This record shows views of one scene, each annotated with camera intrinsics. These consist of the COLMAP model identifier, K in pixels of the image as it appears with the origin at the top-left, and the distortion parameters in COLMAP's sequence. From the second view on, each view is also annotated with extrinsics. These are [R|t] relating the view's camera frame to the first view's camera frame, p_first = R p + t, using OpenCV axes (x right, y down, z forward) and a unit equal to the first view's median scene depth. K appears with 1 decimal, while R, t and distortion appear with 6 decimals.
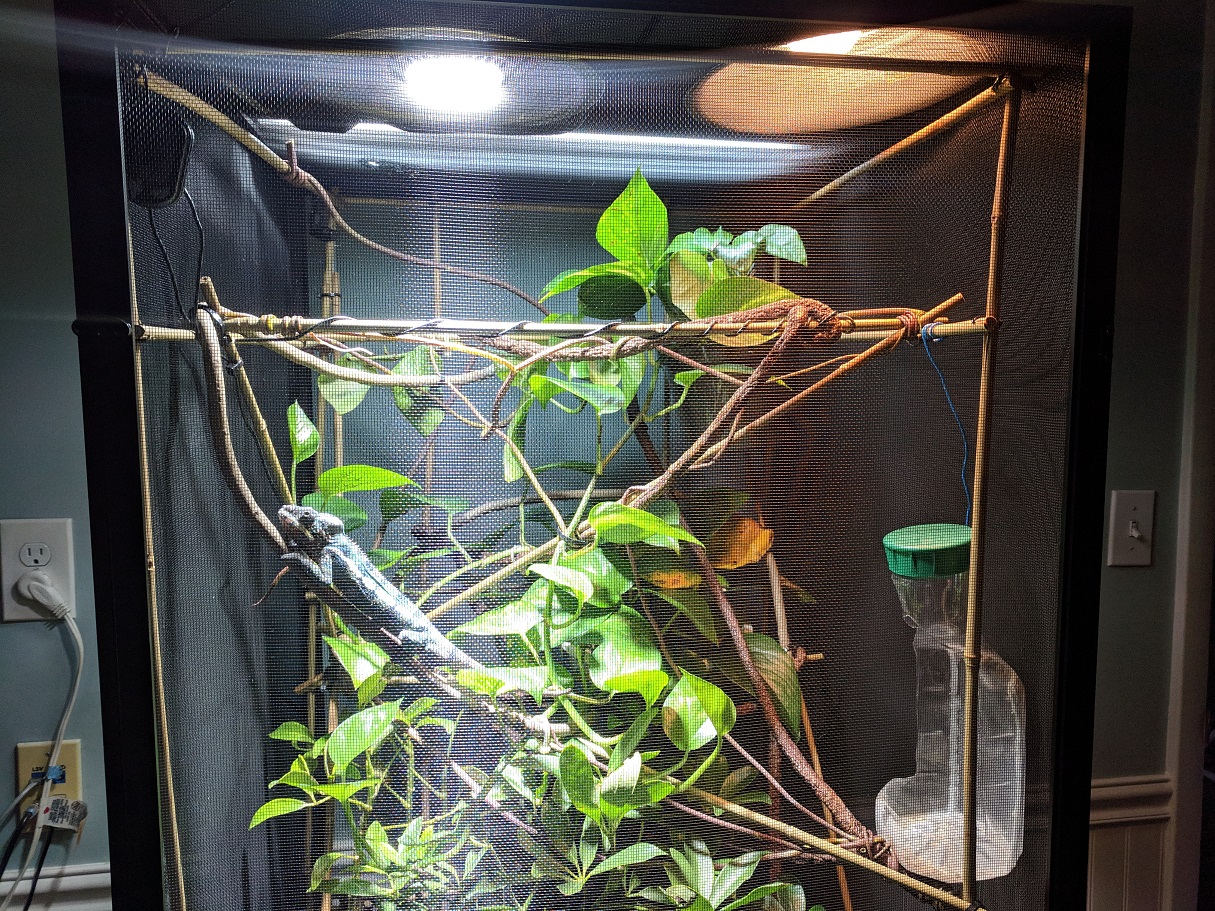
lens RADIAL K [[918.6, 0, 610.8], [0, 918.6, 452.3], [0, 0, 1]] dist [0.003018, 0.020107]
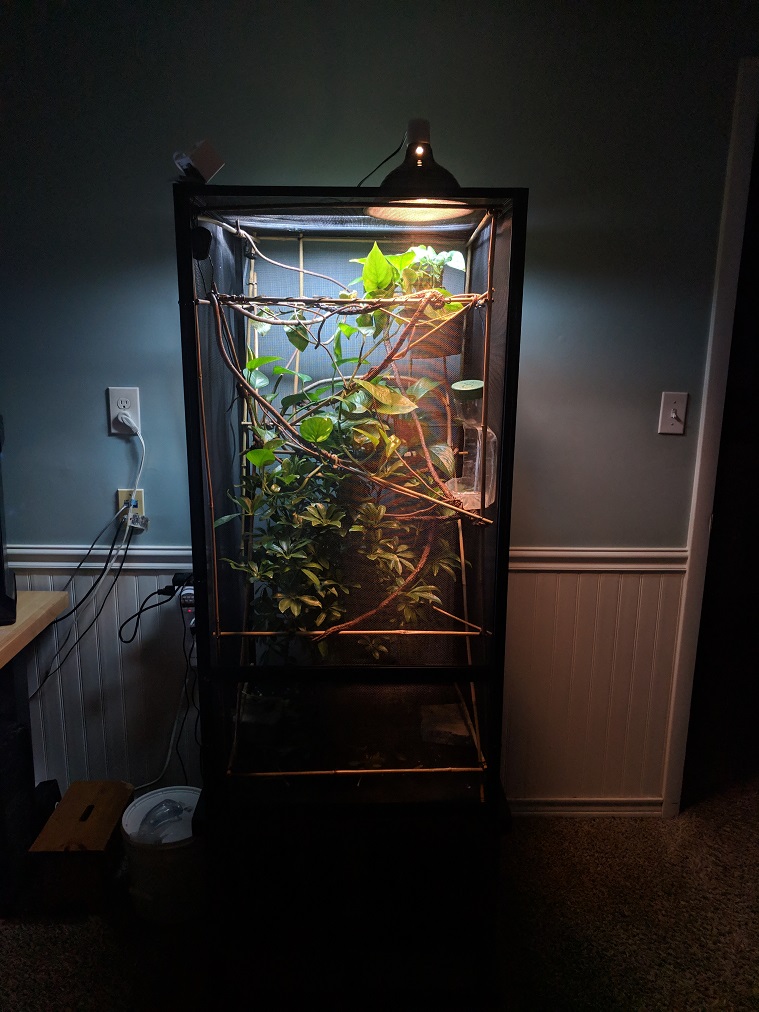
lens RADIAL K [[765.1, 0, 377.0], [0, 765.1, 512.9], [0, 0, 1]] dist [0.003018, 0.020107]
pose [[0.991318, 0.041657, -0.124713, 0.314808], [-0.023997, 0.989875, 0.139896, 0.141511], [0.129278, -0.135688, 0.982281, -1.092755]]
